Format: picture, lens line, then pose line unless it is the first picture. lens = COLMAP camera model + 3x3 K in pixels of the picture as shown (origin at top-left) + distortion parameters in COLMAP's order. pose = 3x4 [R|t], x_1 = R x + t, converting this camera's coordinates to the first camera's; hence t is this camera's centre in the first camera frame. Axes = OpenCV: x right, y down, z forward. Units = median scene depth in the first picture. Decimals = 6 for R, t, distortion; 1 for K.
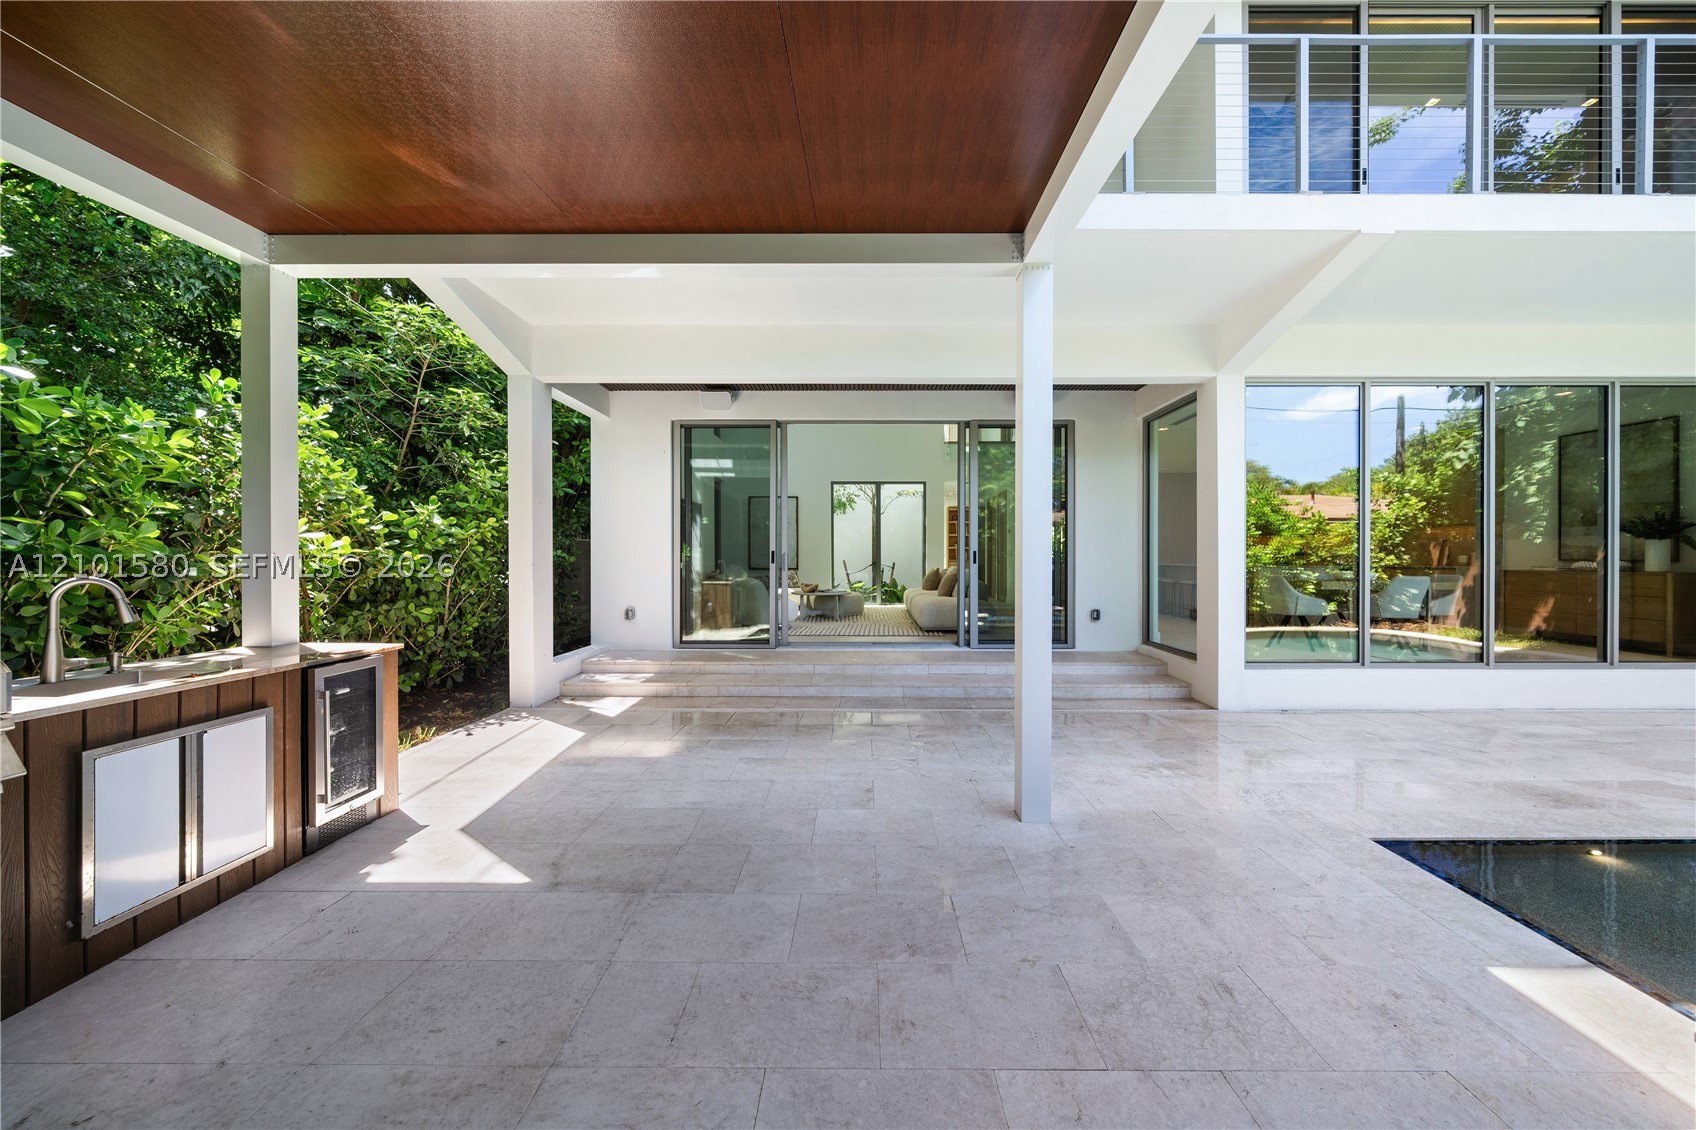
lens RADIAL K [[579.7, 0, 844.5], [0, 579.7, 577.2], [0, 0, 1]] dist [-0.002449, -0.000388]
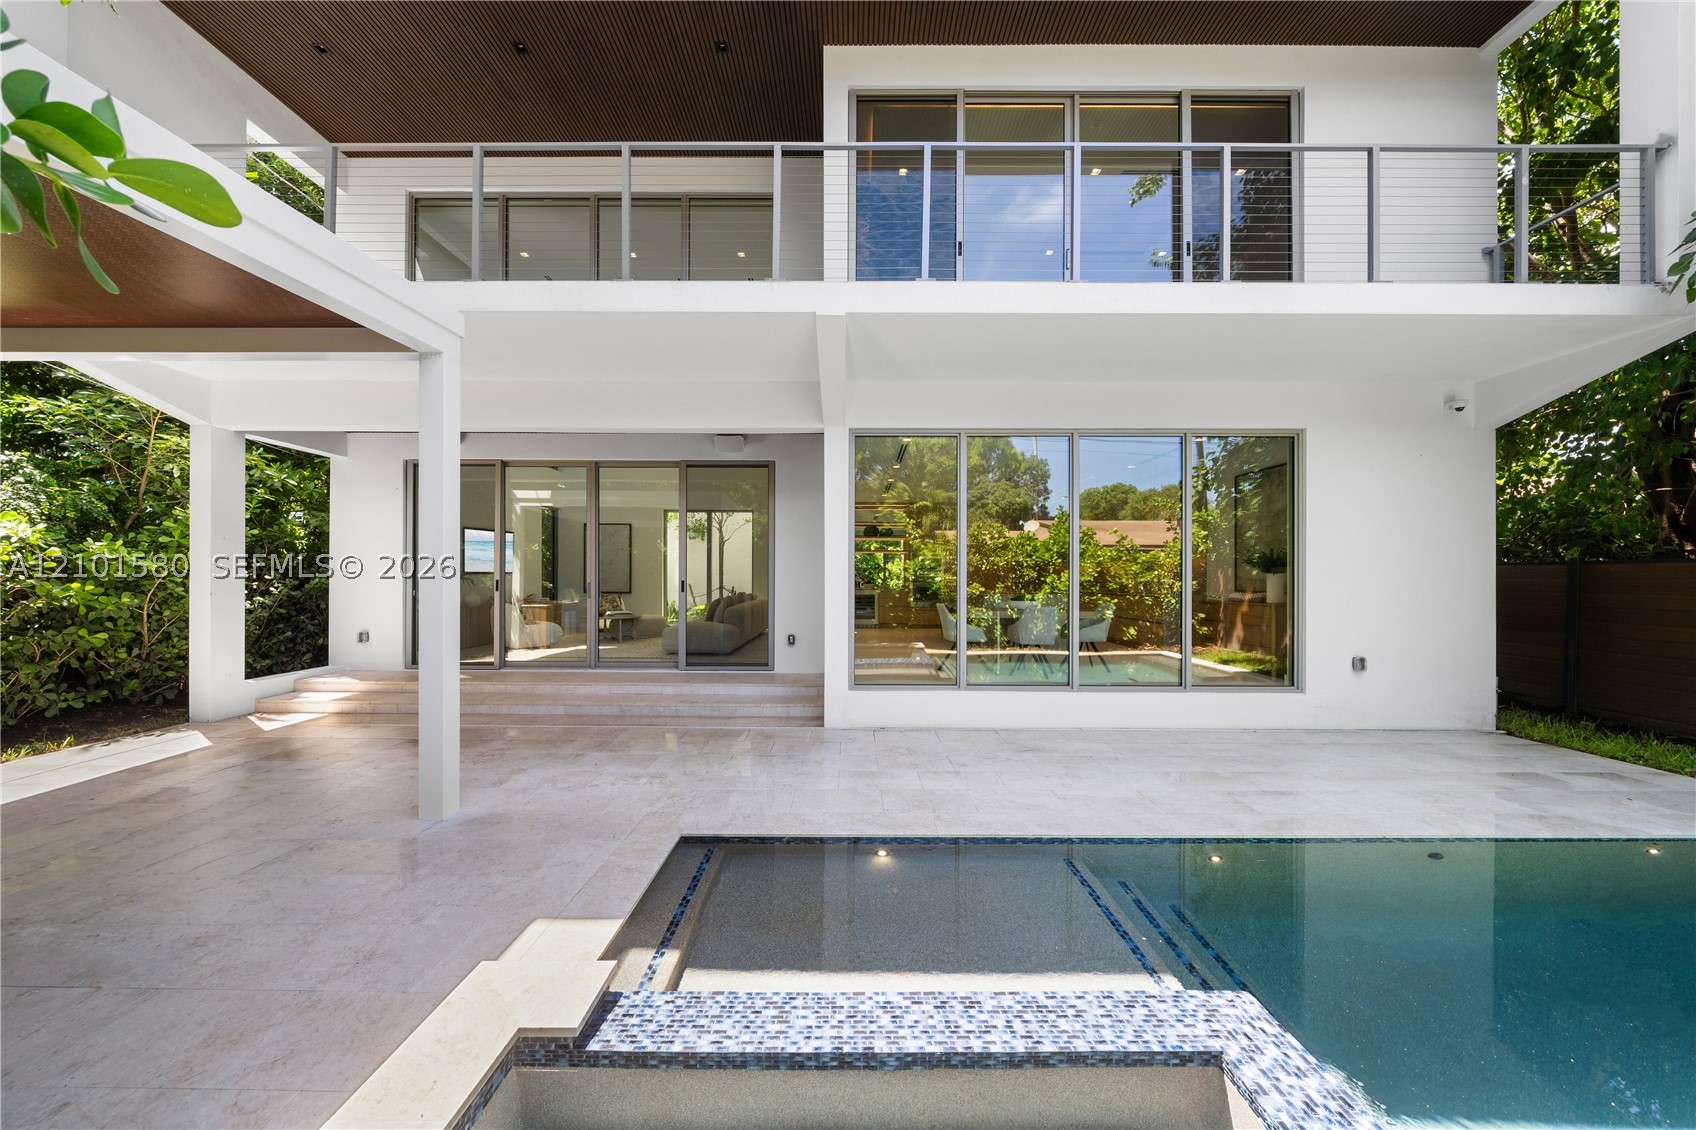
lens RADIAL K [[579.7, 0, 844.5], [0, 579.7, 577.2], [0, 0, 1]] dist [-0.002449, -0.000388]
pose [[0.999853, 0.007008, 0.015646, 0.640678], [-0.006591, 0.999626, -0.026540, -0.032206], [-0.015826, 0.026433, 0.999525, -0.131722]]
